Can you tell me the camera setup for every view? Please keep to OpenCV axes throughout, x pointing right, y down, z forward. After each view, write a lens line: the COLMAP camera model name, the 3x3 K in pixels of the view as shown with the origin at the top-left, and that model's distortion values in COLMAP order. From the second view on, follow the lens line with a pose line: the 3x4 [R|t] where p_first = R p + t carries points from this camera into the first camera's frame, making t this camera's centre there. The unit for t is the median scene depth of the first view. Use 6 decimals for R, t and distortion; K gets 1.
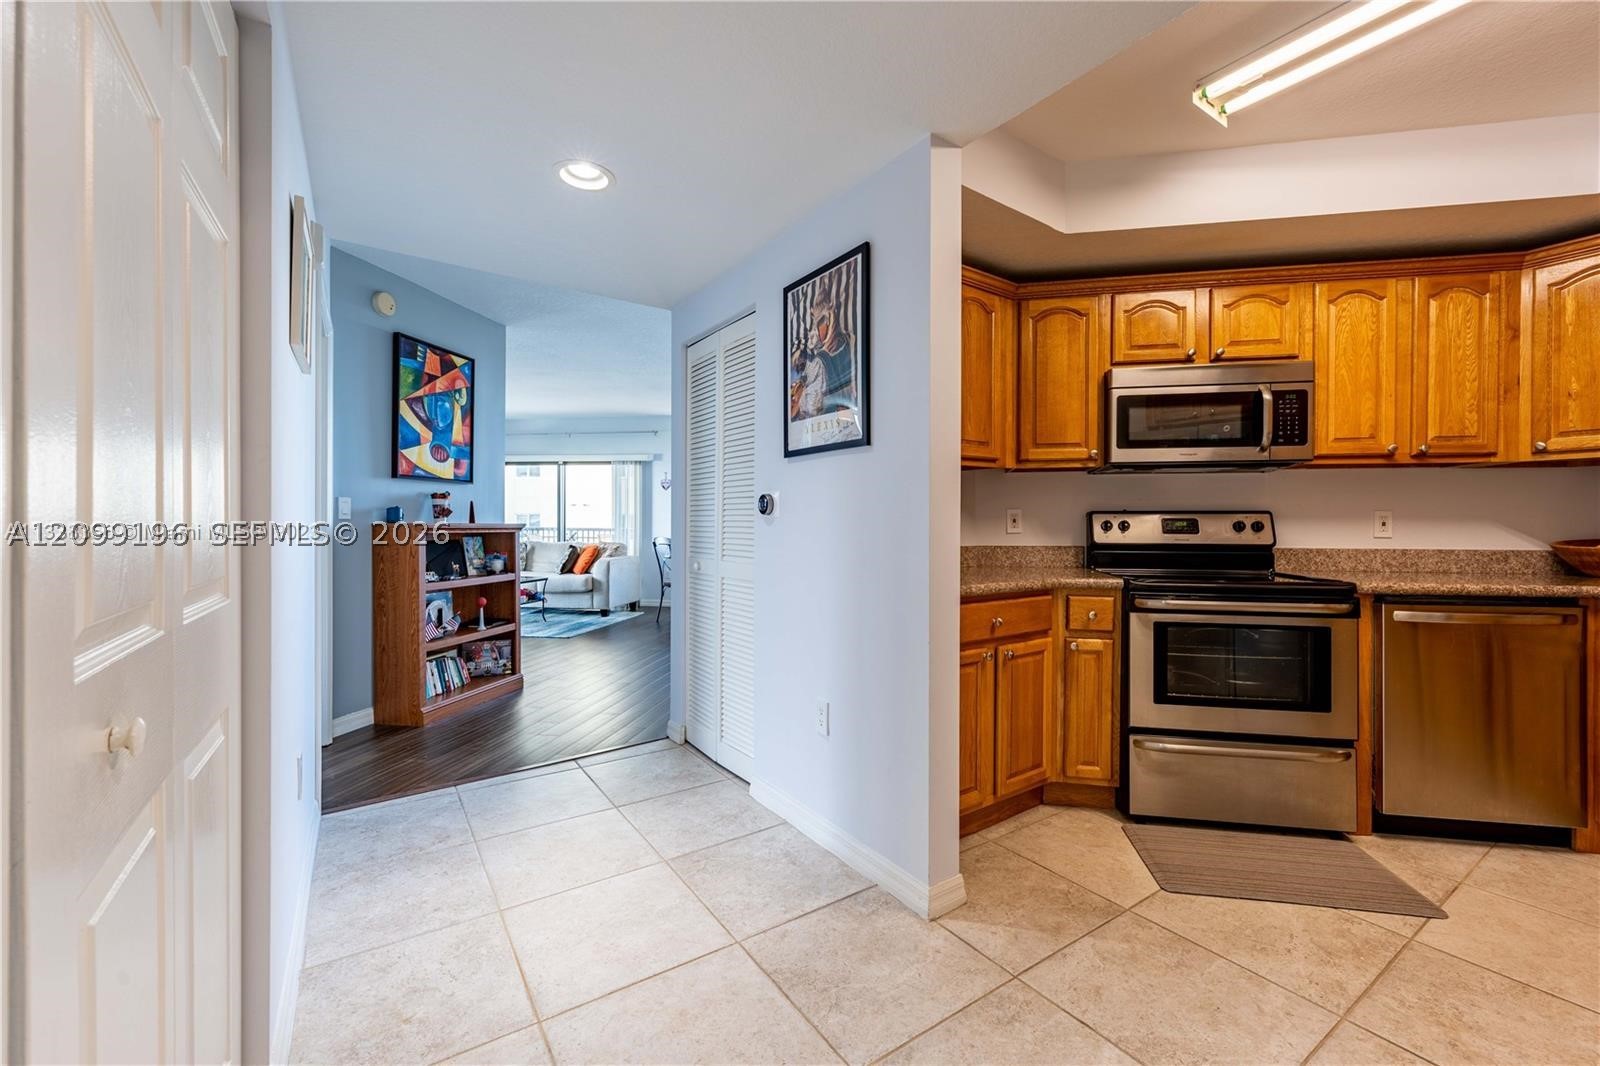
lens RADIAL K [[662.5, 0, 815.7], [0, 662.5, 527.2], [0, 0, 1]] dist [0.001322, -0.000426]
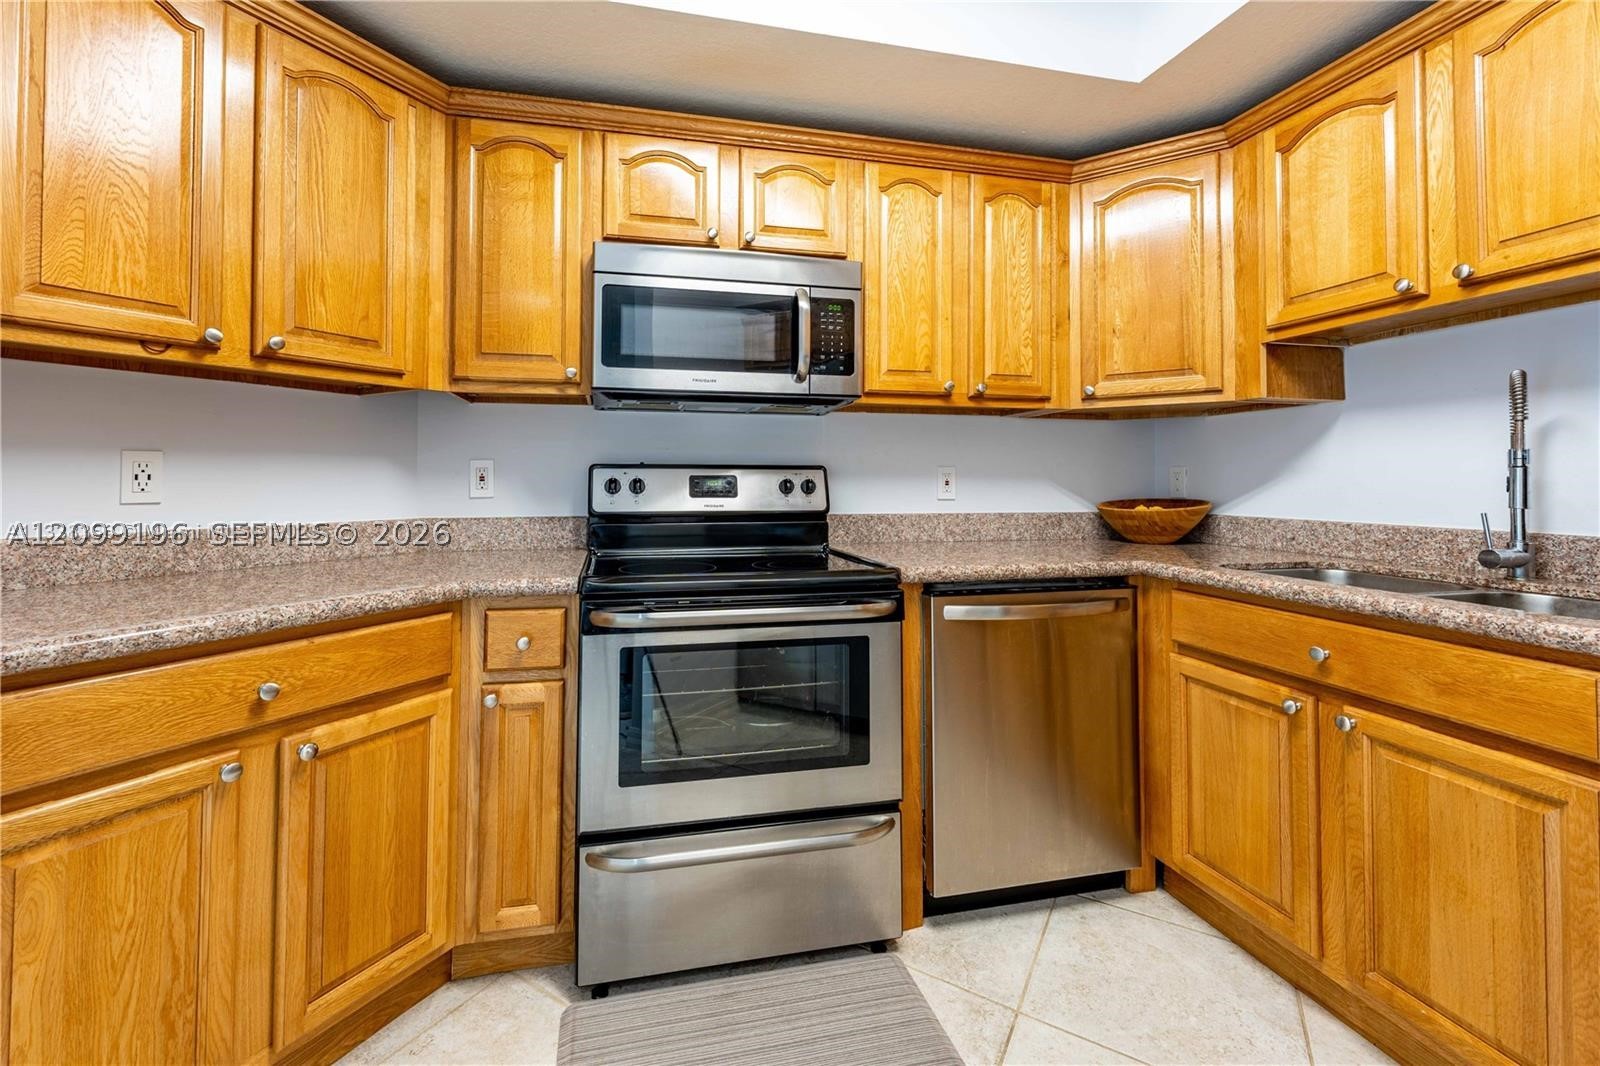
lens RADIAL K [[662.5, 0, 778.6], [0, 662.5, 465.5], [0, 0, 1]] dist [0.001322, -0.000426]
pose [[0.918114, 0.008471, 0.396225, 0.377740], [0.001212, 0.999707, -0.024183, -0.007472], [-0.396314, 0.022683, 0.917835, 0.366728]]
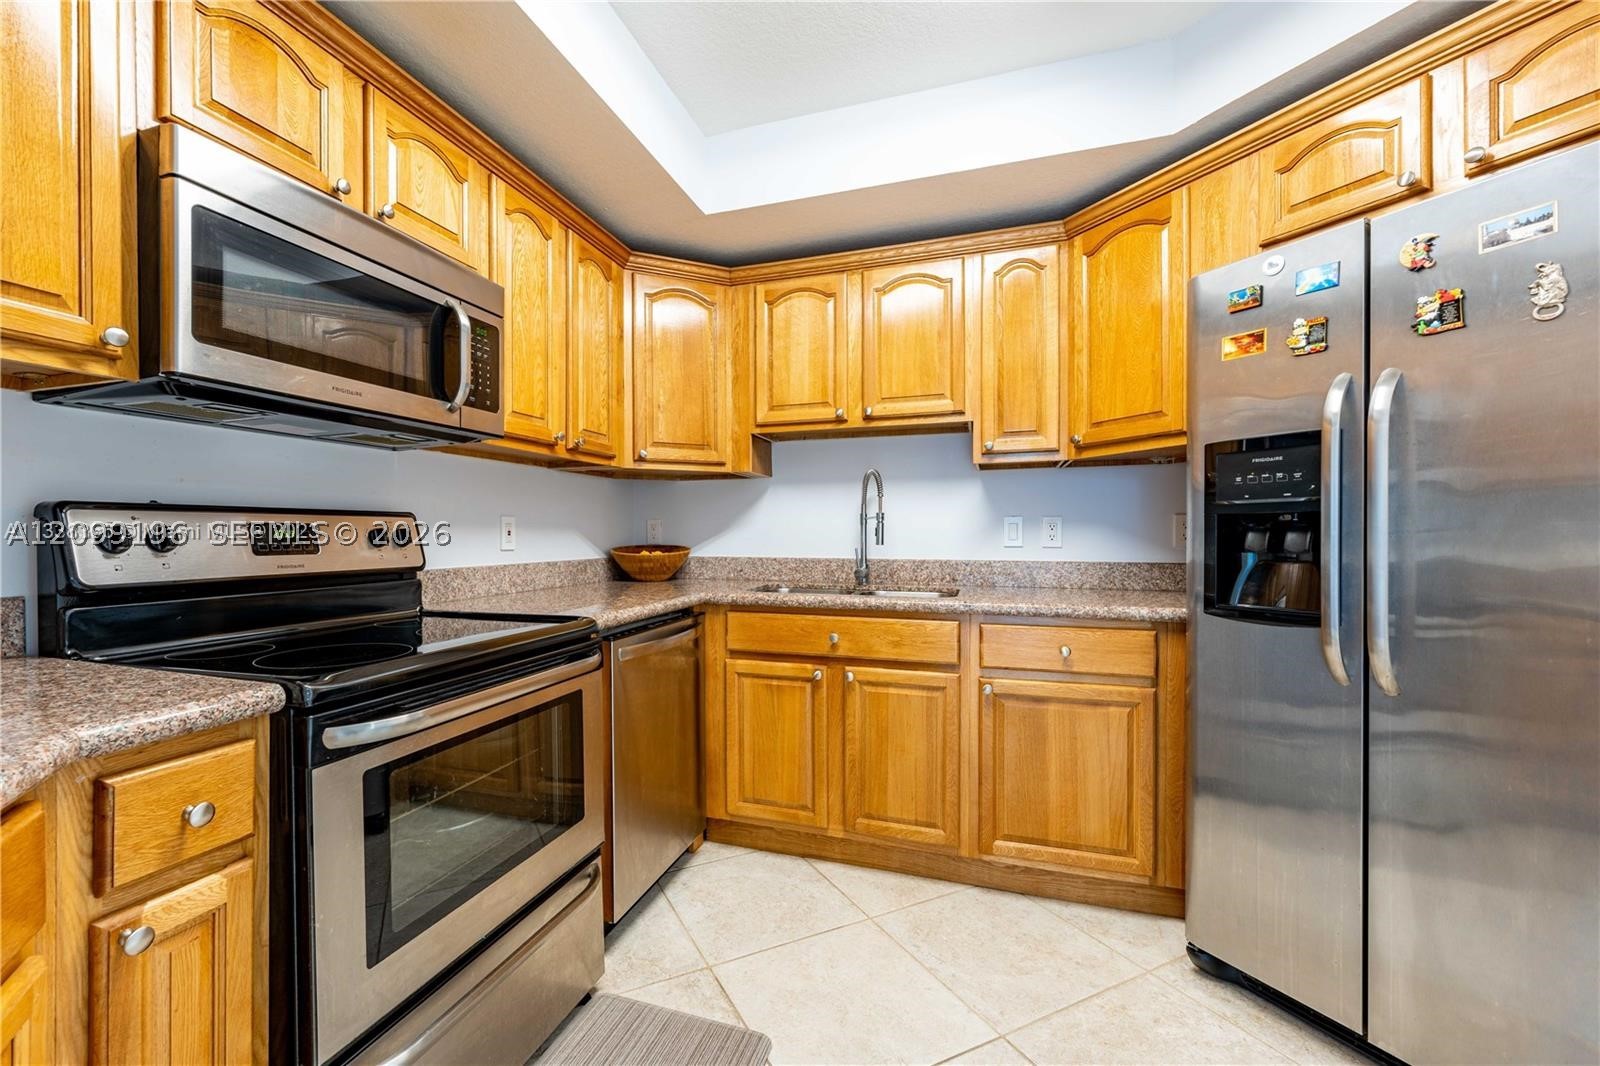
lens RADIAL K [[662.5, 0, 738.6], [0, 662.5, 536.5], [0, 0, 1]] dist [0.001322, -0.000426]
pose [[0.170336, -0.009775, 0.985338, 0.135120], [0.004136, 0.999949, 0.009205, -0.007236], [-0.985377, 0.002507, 0.170367, 0.655887]]
